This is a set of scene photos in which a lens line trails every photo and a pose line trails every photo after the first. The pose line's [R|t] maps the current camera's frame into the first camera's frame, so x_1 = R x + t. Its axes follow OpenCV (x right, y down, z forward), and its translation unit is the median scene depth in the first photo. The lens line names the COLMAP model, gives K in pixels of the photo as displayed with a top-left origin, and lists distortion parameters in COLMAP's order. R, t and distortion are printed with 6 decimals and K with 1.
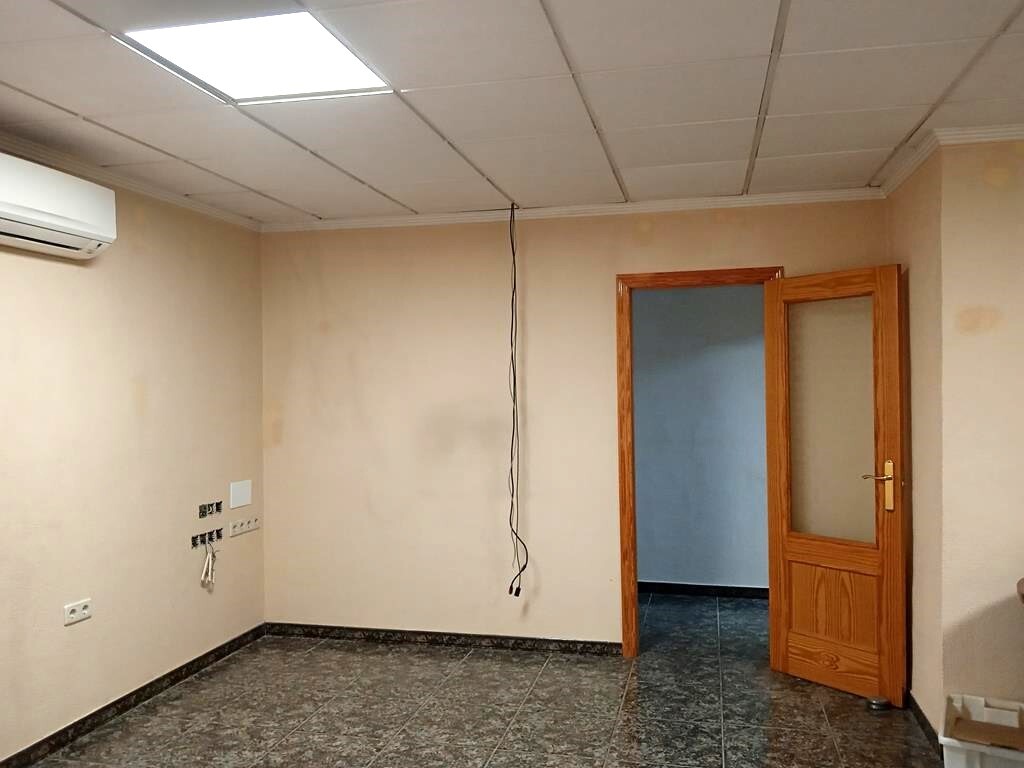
lens RADIAL K [[825.8, 0, 515.1], [0, 825.8, 393.8], [0, 0, 1]] dist [0.124217, -0.234333]
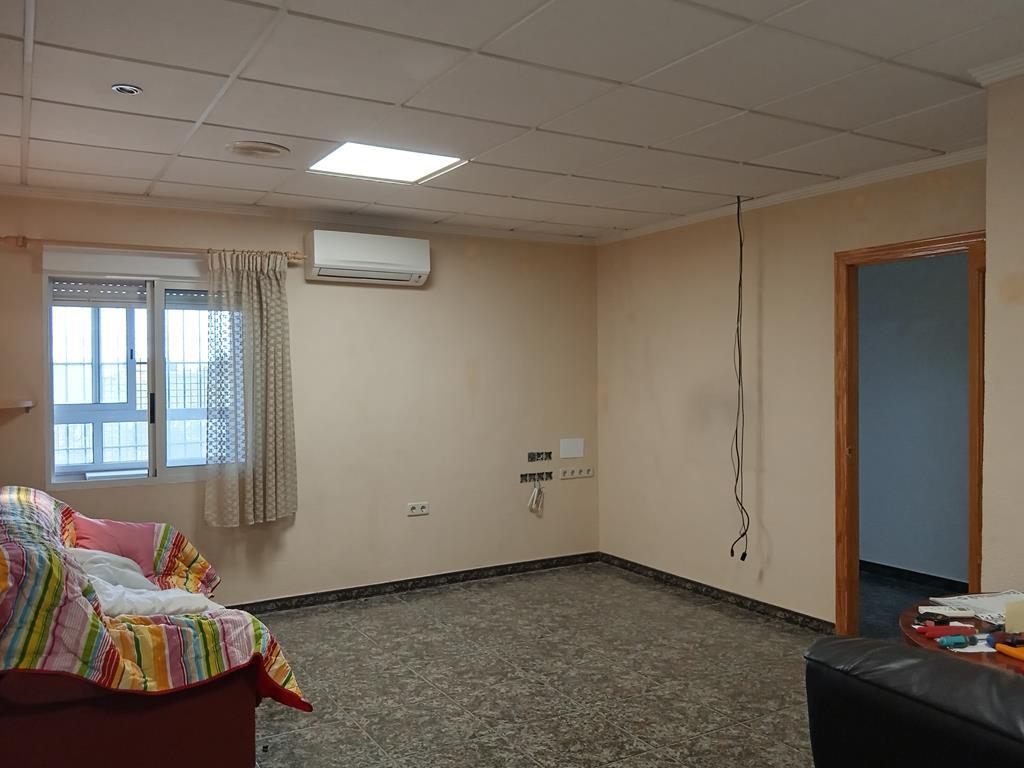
lens RADIAL K [[833.5, 0, 531.0], [0, 833.5, 384.7], [0, 0, 1]] dist [0.075255, -0.147765]
pose [[0.703238, 0.016629, -0.710760, 0.582988], [-0.005806, 0.999827, 0.017647, -0.002804], [0.710931, -0.008283, 0.703213, 0.036175]]
